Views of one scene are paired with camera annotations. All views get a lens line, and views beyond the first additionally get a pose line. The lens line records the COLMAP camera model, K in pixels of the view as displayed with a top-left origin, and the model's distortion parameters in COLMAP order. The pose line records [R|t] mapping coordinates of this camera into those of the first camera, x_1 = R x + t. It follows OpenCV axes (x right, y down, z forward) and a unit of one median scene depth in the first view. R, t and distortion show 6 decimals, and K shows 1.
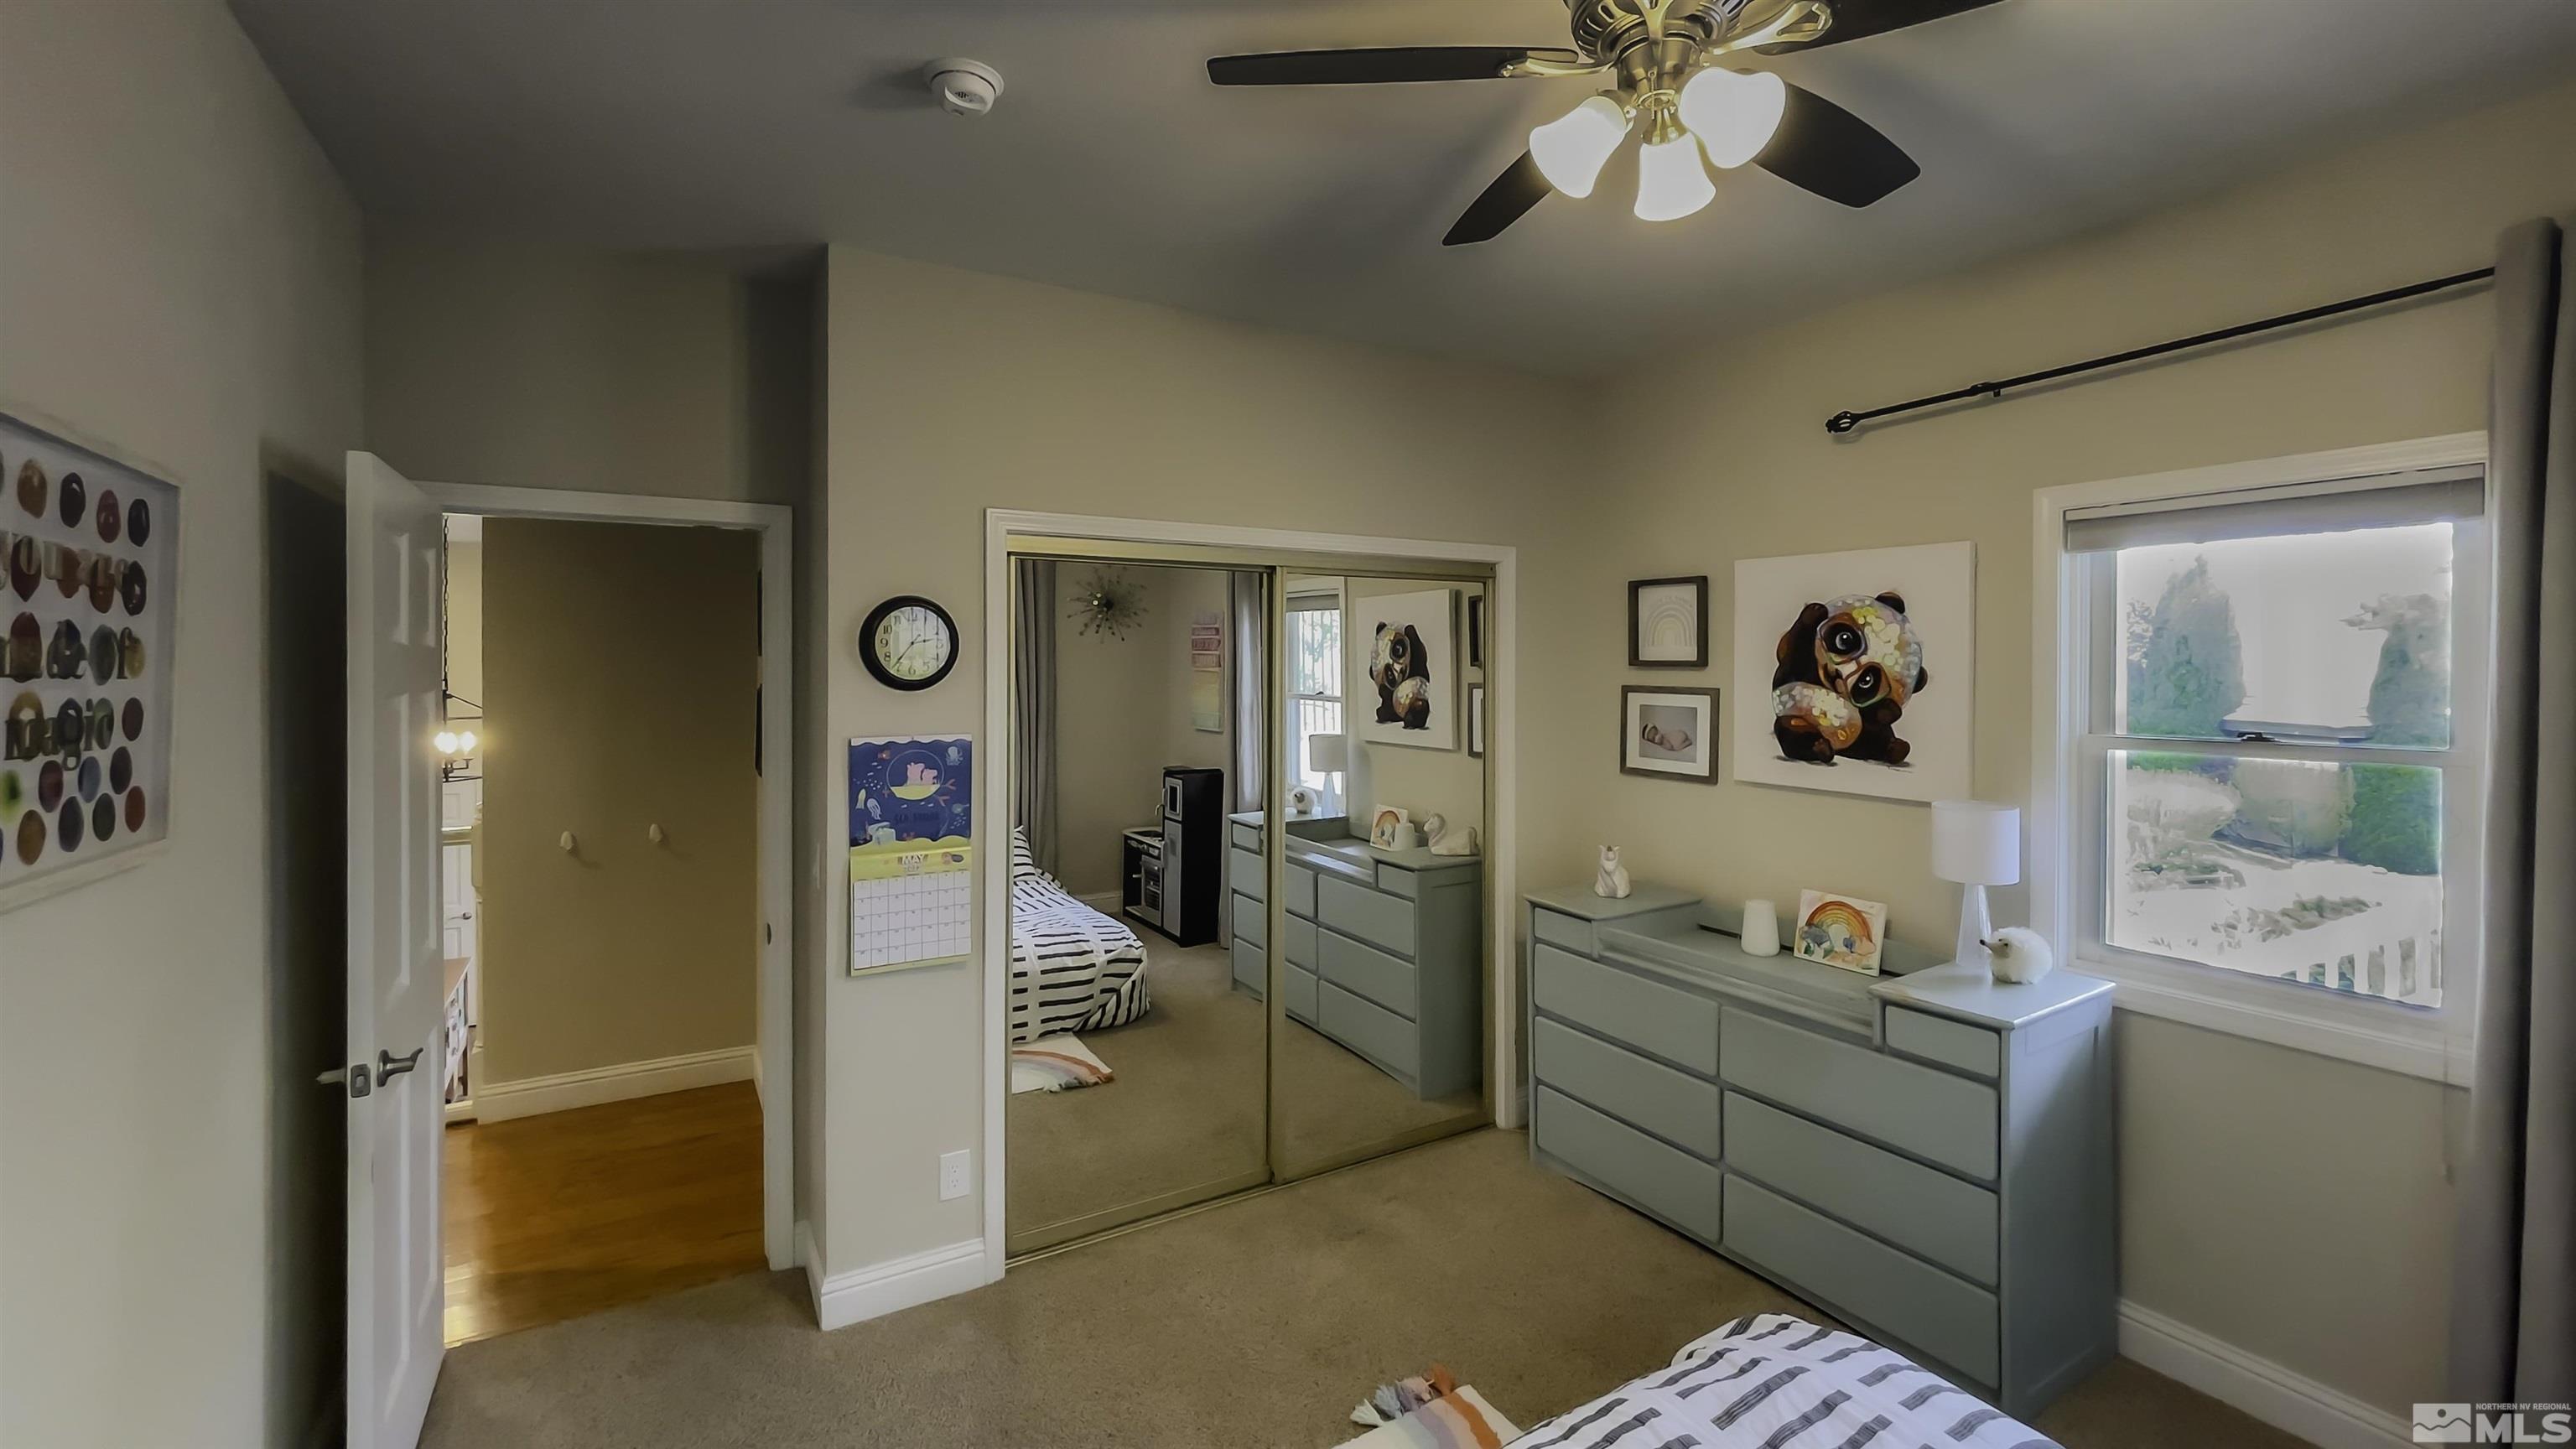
lens RADIAL K [[1041.1, 0, 1289.3], [0, 1041.1, 676.7], [0, 0, 1]] dist [0.000478, 0.000245]
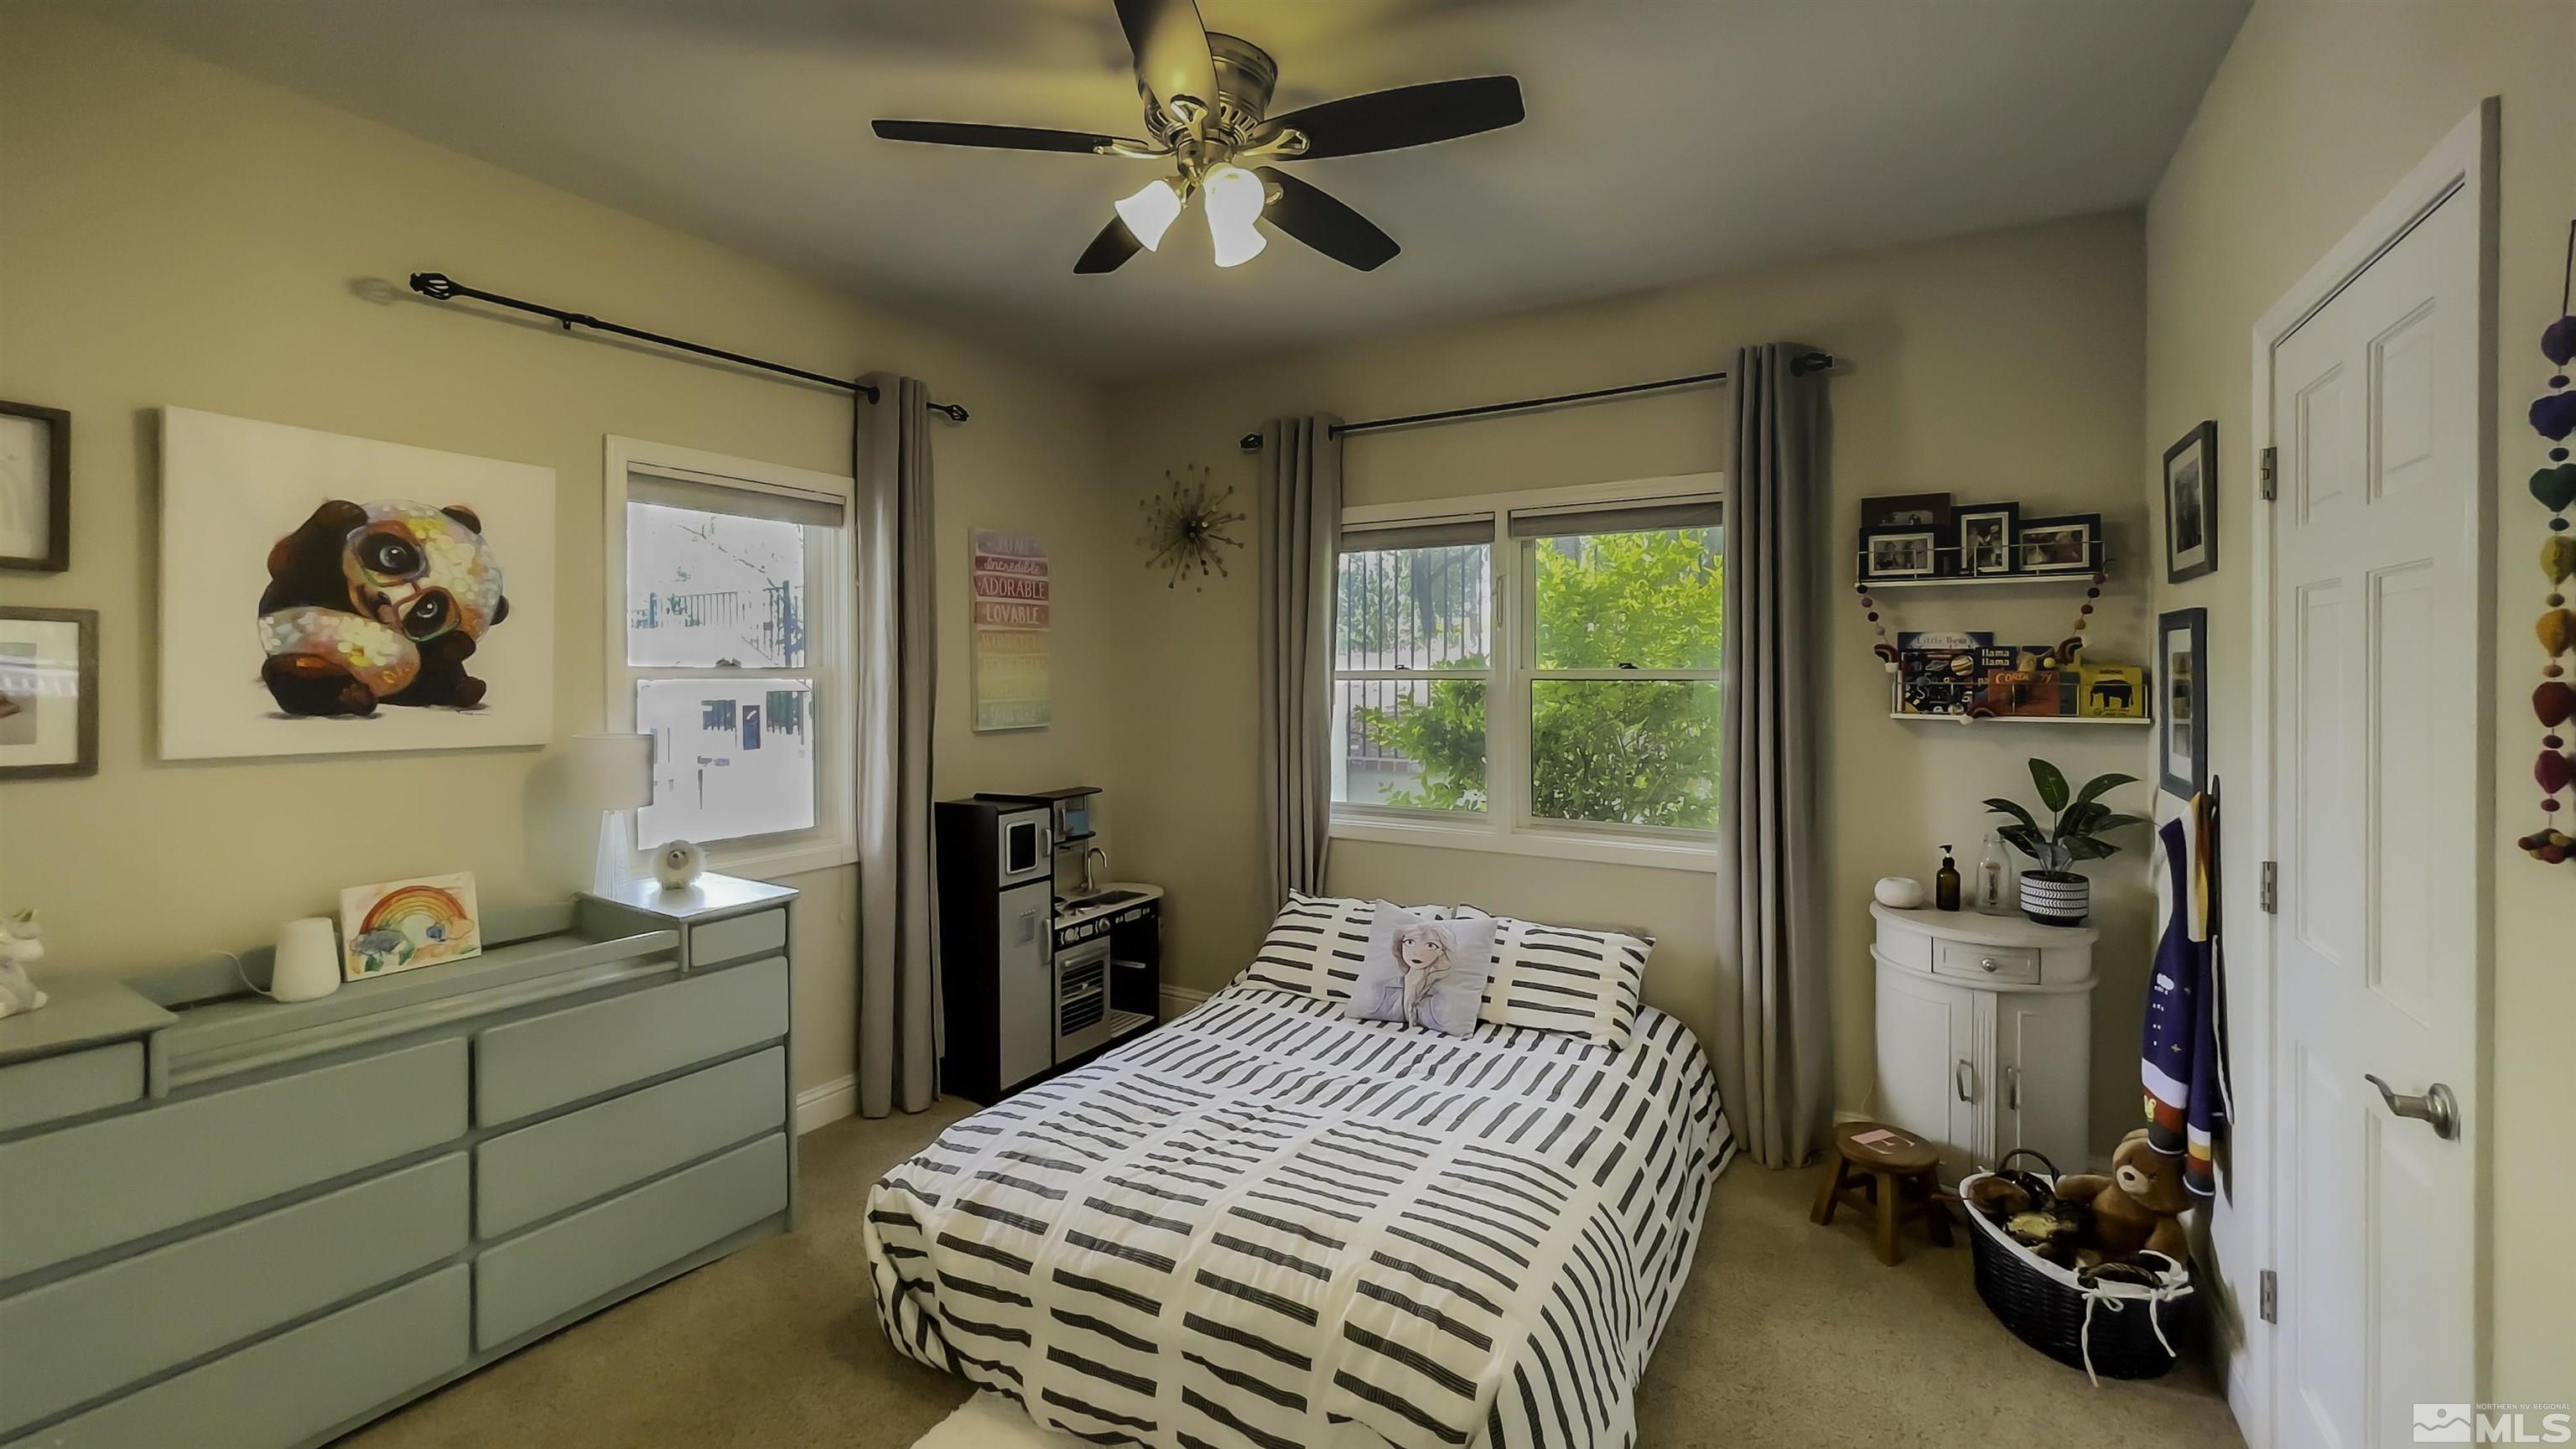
lens RADIAL K [[1041.1, 0, 1289.3], [0, 1041.1, 676.7], [0, 0, 1]] dist [0.000478, 0.000245]
pose [[-0.456041, -0.006800, 0.889933, -0.472619], [0.003302, 0.999951, 0.009333, 0.050686], [-0.889952, 0.007195, -0.455996, 0.756444]]
